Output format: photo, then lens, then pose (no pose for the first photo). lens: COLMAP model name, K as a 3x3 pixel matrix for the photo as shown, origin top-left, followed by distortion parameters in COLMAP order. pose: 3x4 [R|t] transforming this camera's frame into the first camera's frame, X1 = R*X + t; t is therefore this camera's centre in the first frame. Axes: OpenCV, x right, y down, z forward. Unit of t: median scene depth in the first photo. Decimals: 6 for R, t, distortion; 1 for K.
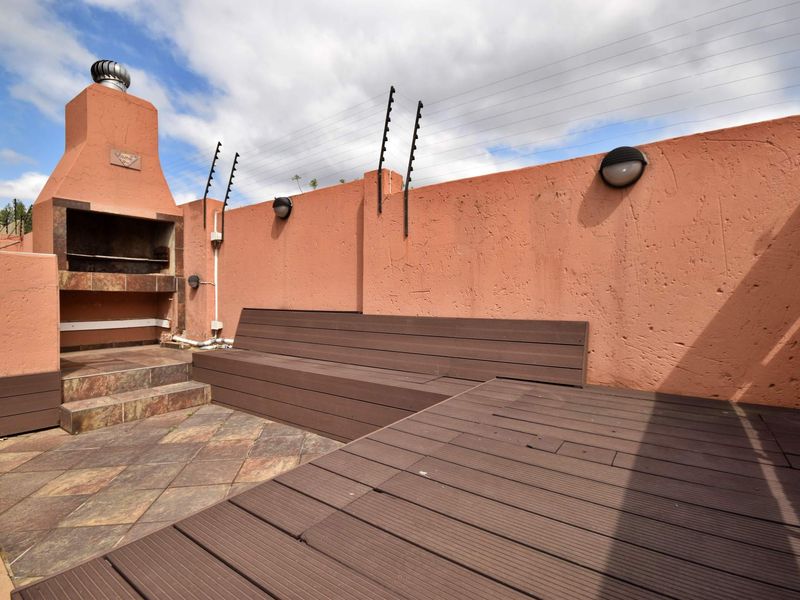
lens RADIAL K [[400.2, 0, 404.4], [0, 400.2, 301.6], [0, 0, 1]] dist [0.004719, -0.000328]
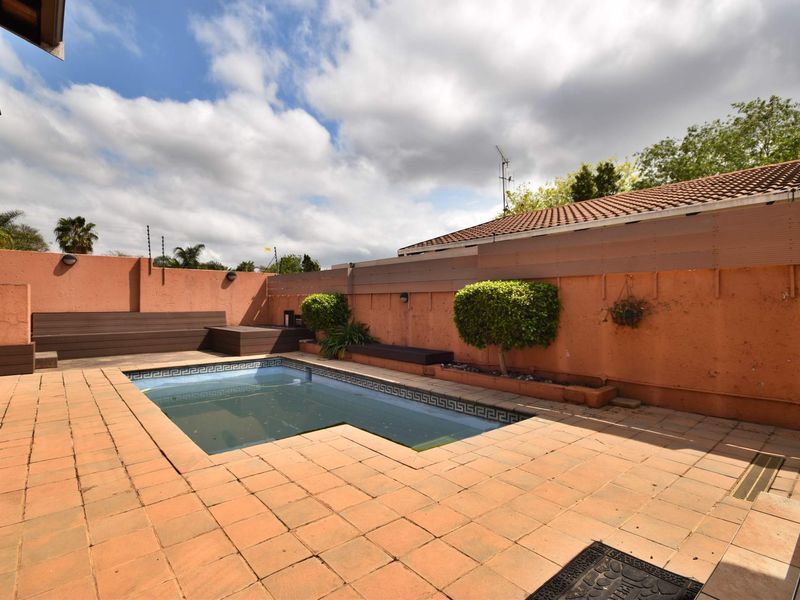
lens RADIAL K [[407.7, 0, 397.2], [0, 407.7, 297.5], [0, 0, 1]] dist [0.004260, -0.004177]
pose [[0.218278, 0.018795, 0.975706, -2.391908], [0.020547, 0.999504, -0.023850, 0.034342], [-0.975670, 0.025254, 0.217784, -1.220838]]
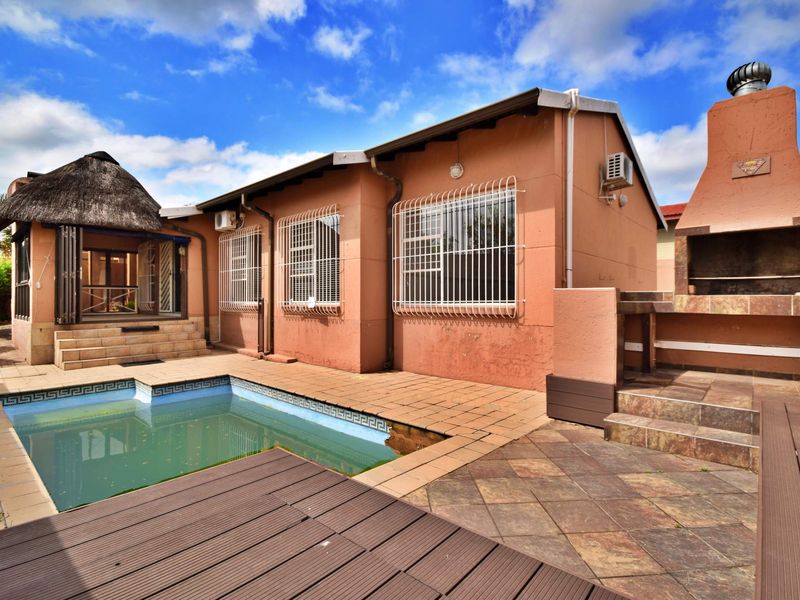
lens RADIAL K [[400.2, 0, 408.3], [0, 400.2, 299.6], [0, 0, 1]] dist [0.004719, -0.000328]
pose [[-0.081086, -0.000986, -0.996707, 0.370550], [-0.018276, 0.999833, 0.000497, -0.067470], [0.996540, 0.018257, -0.081091, 0.461498]]
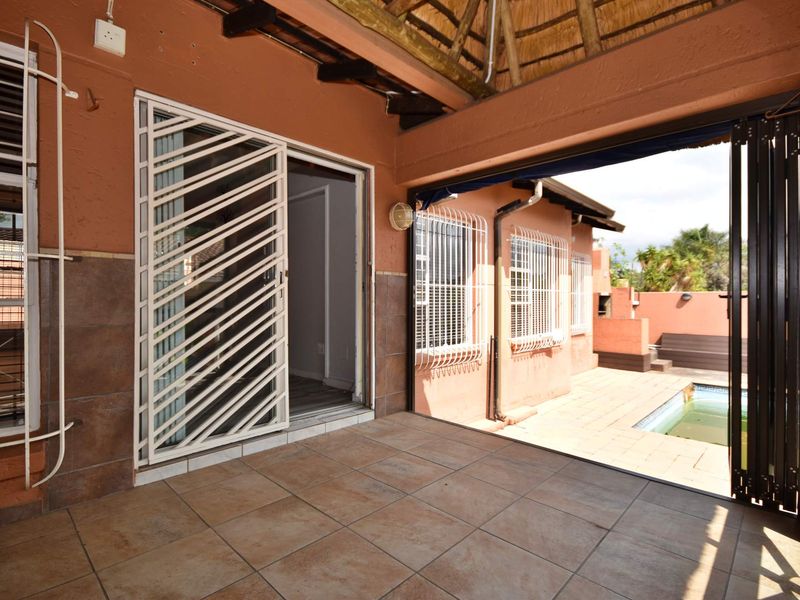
lens RADIAL K [[407.7, 0, 396.5], [0, 407.7, 300.4], [0, 0, 1]] dist [0.004260, -0.004177]
pose [[0.991997, 0.009450, -0.125907, -2.433597], [-0.011756, 0.999776, -0.017589, -0.174755], [0.125713, 0.018929, 0.991886, -2.548753]]
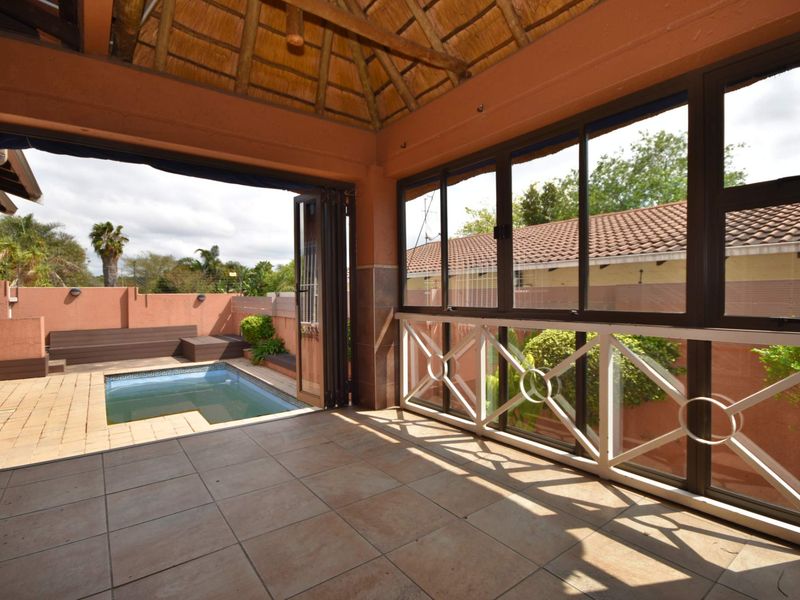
lens RADIAL K [[407.7, 0, 408.0], [0, 407.7, 299.6], [0, 0, 1]] dist [0.004260, -0.004177]
pose [[0.266801, -0.011594, 0.963682, -2.968862], [0.027322, 0.999617, 0.004462, -0.173625], [-0.963364, 0.025139, 0.267015, -2.354640]]
